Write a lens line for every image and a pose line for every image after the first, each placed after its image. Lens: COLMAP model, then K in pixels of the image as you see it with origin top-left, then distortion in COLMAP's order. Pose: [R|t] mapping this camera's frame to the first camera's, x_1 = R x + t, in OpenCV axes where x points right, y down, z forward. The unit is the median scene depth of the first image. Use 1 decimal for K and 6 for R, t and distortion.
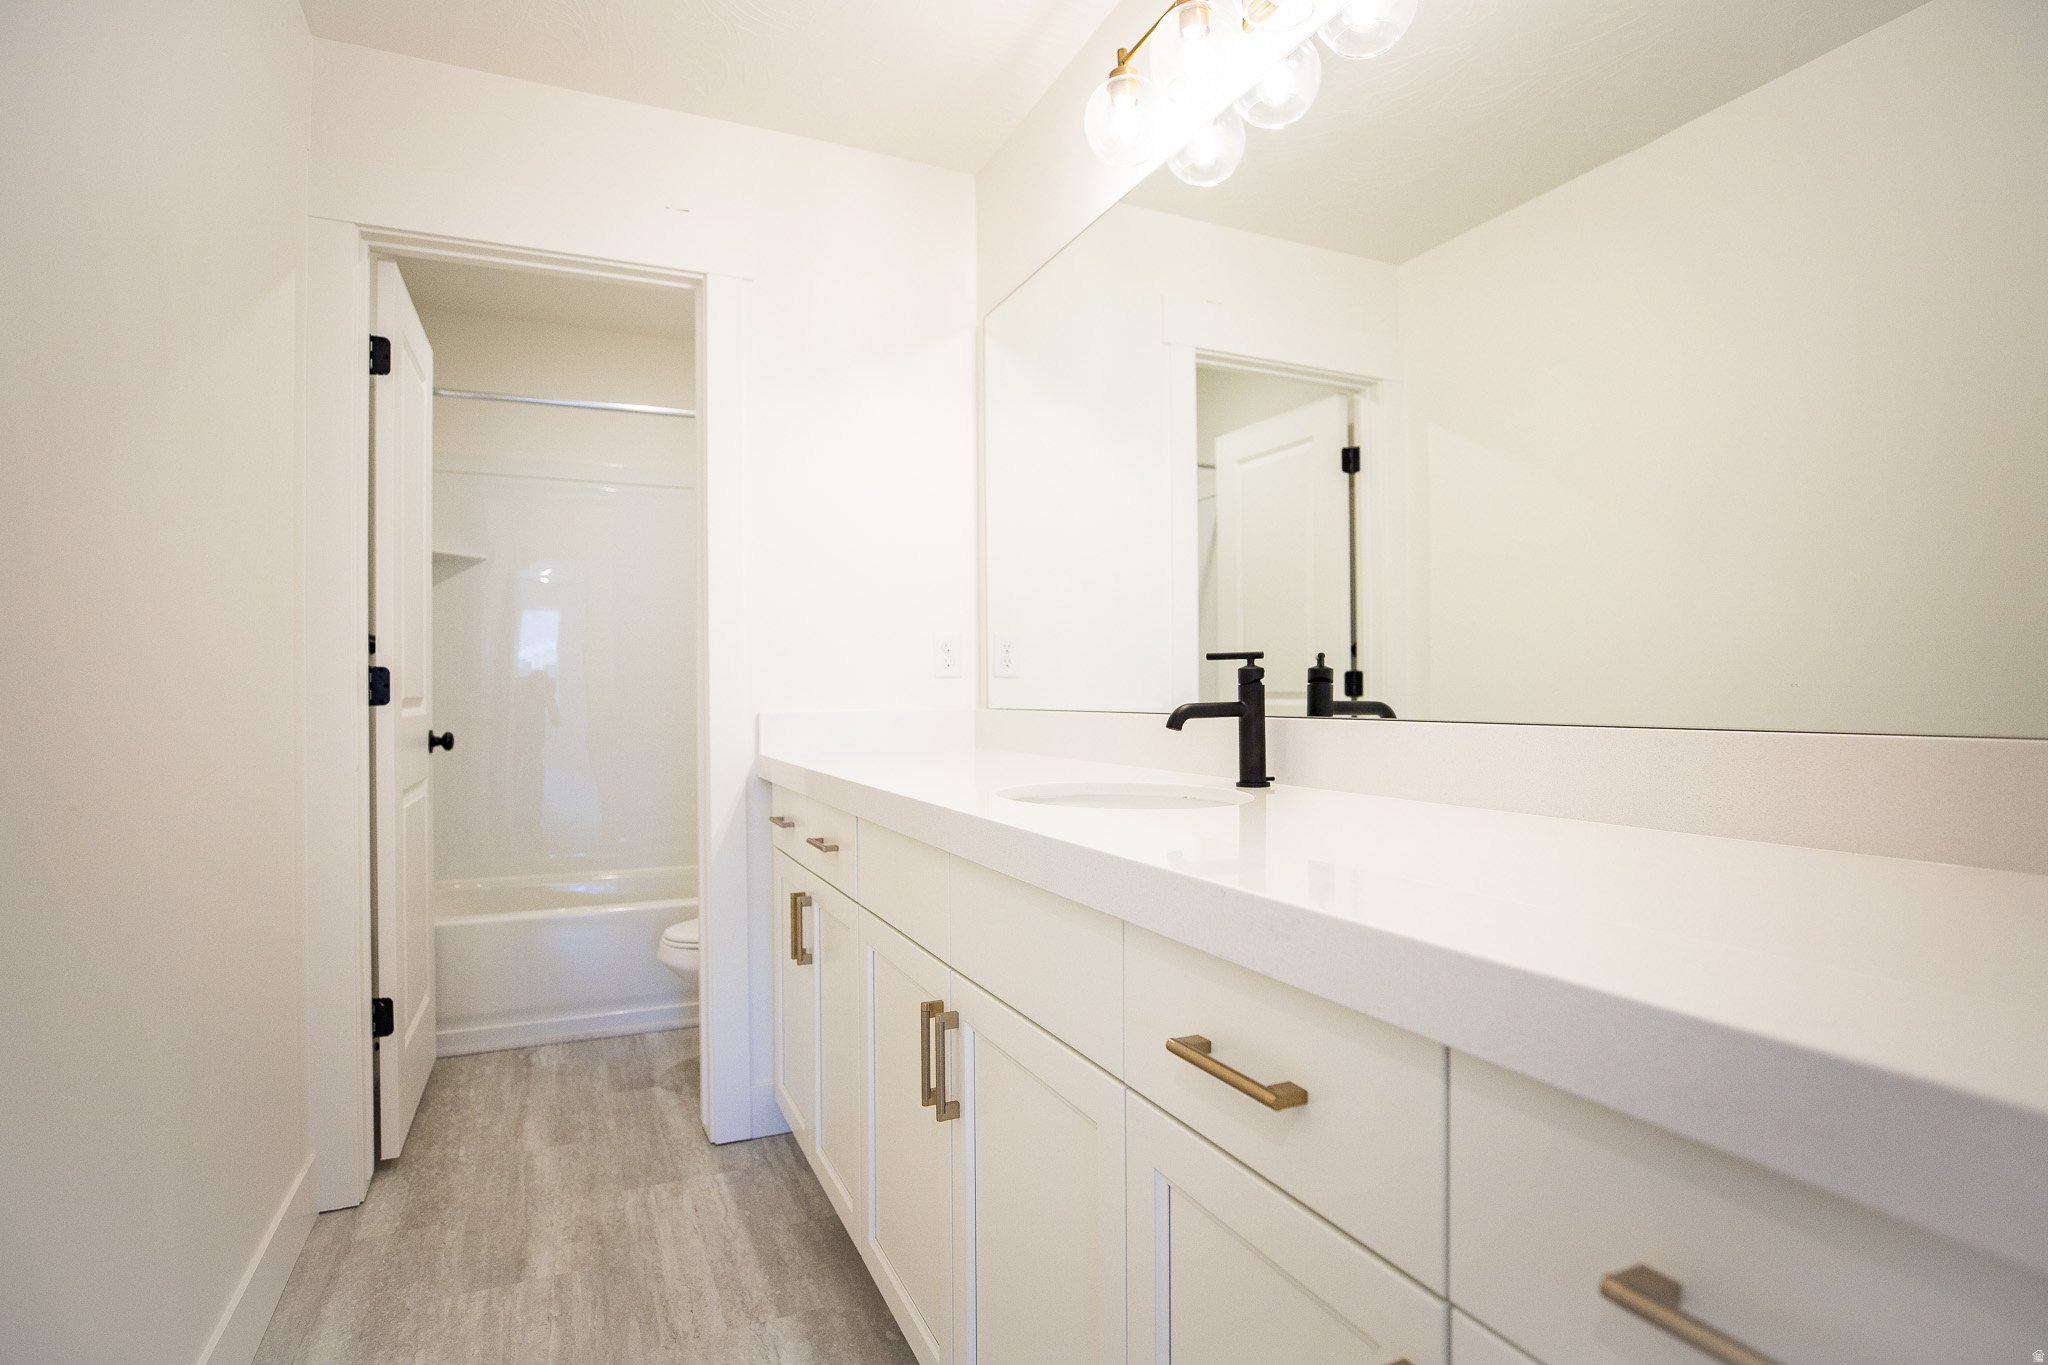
lens RADIAL K [[1106.8, 0, 1025.3], [0, 1106.8, 686.0], [0, 0, 1]] dist [-0.001761, -0.000080]
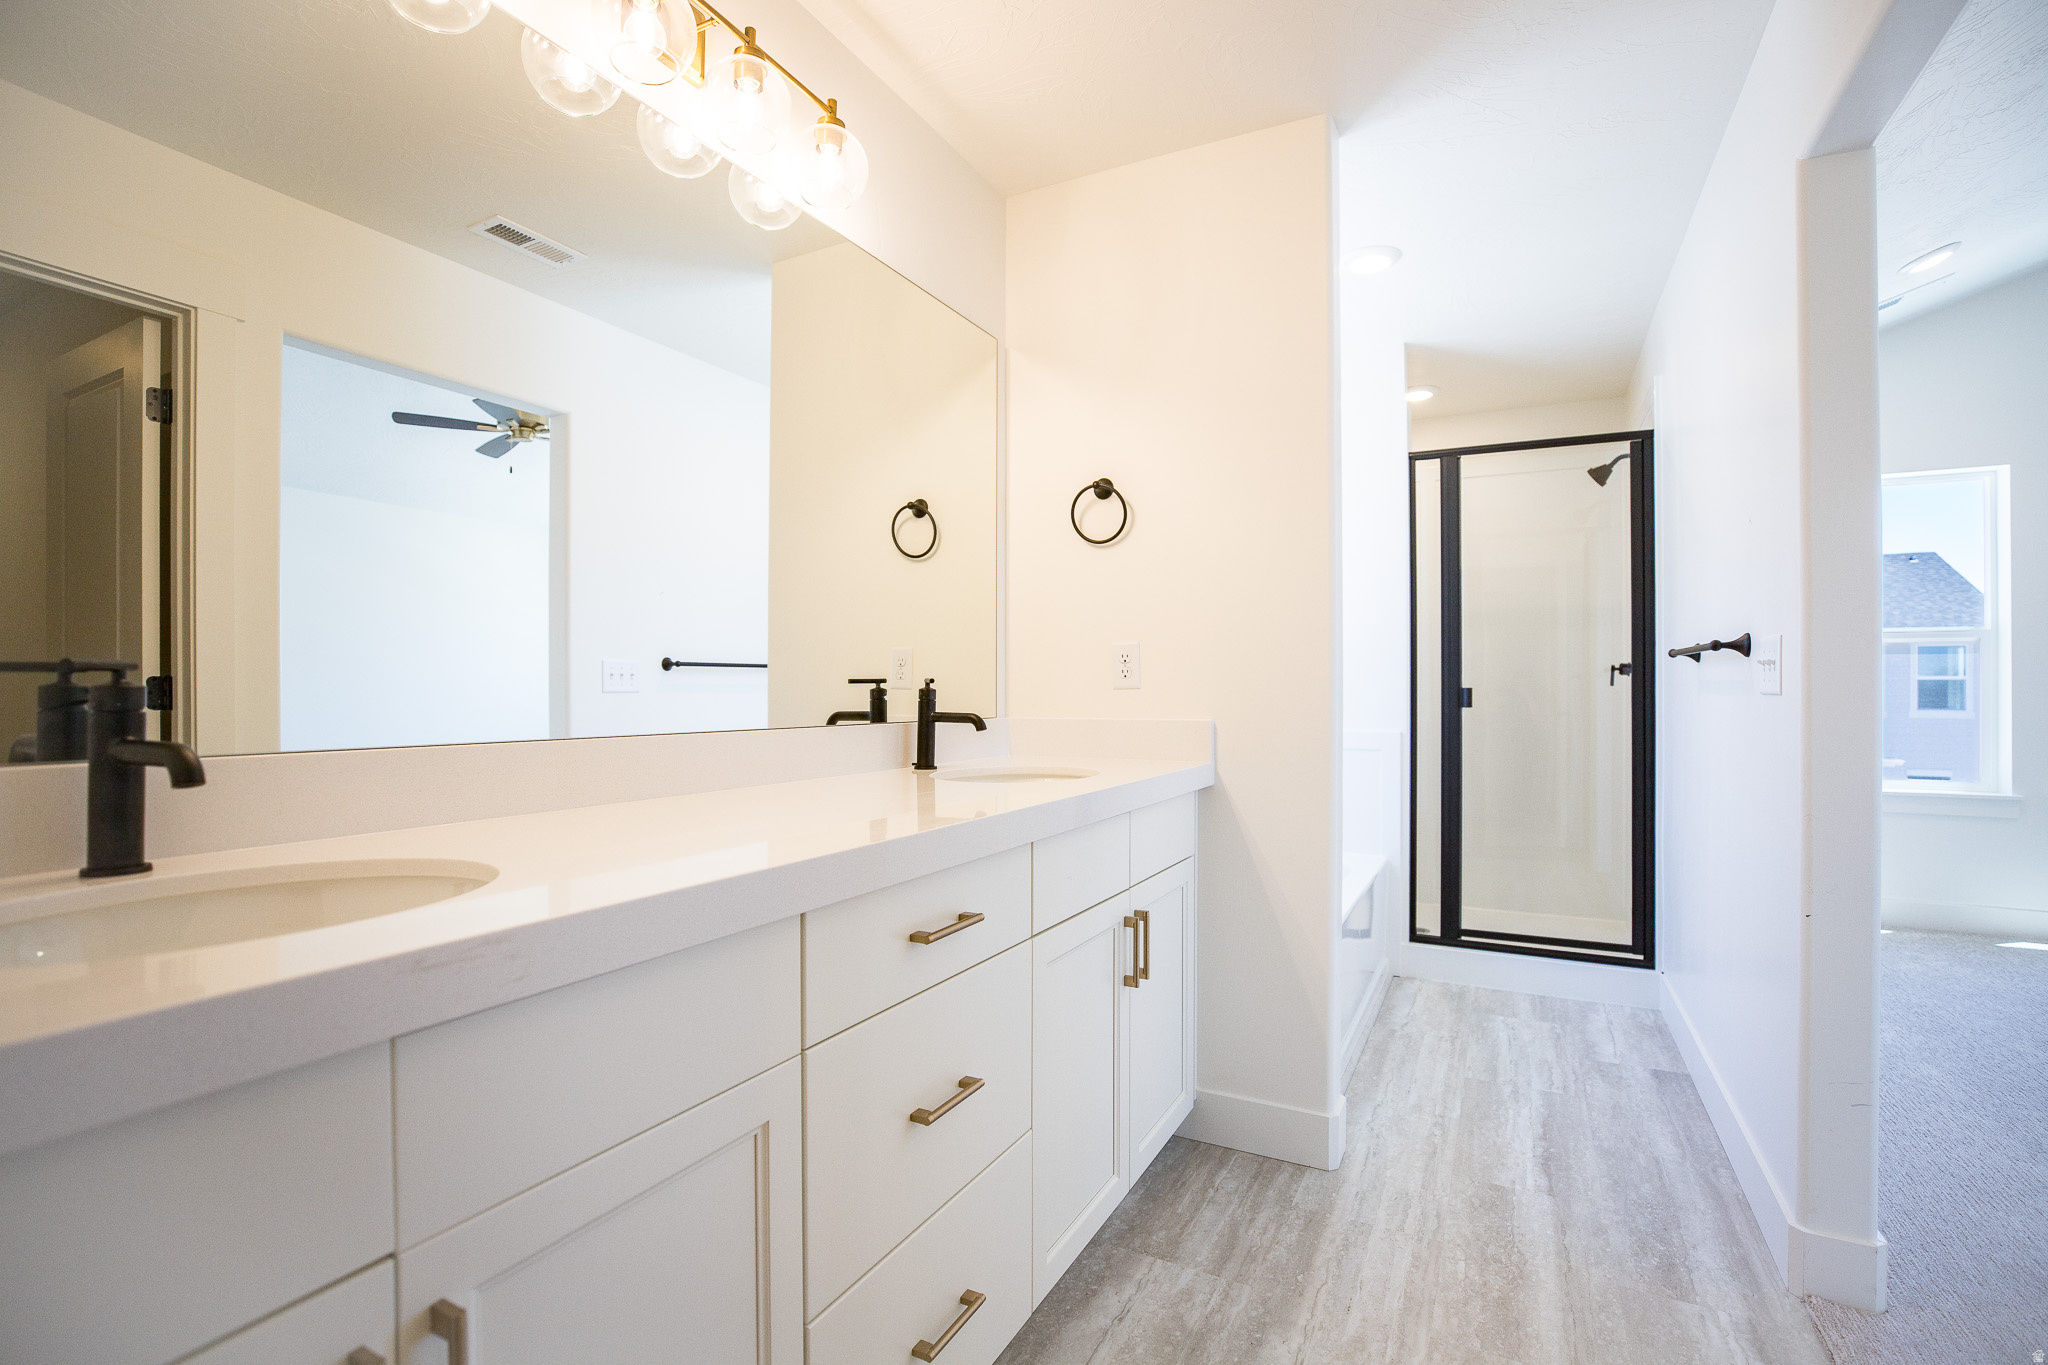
lens RADIAL K [[922.7, 0, 1023.5], [0, 922.7, 676.5], [0, 0, 1]] dist [0.003547, 0.000099]
pose [[-0.622070, 0.004960, 0.782946, -0.724574], [0.005577, 0.999983, -0.001904, -0.030254], [-0.782942, 0.003182, -0.622087, 1.679861]]
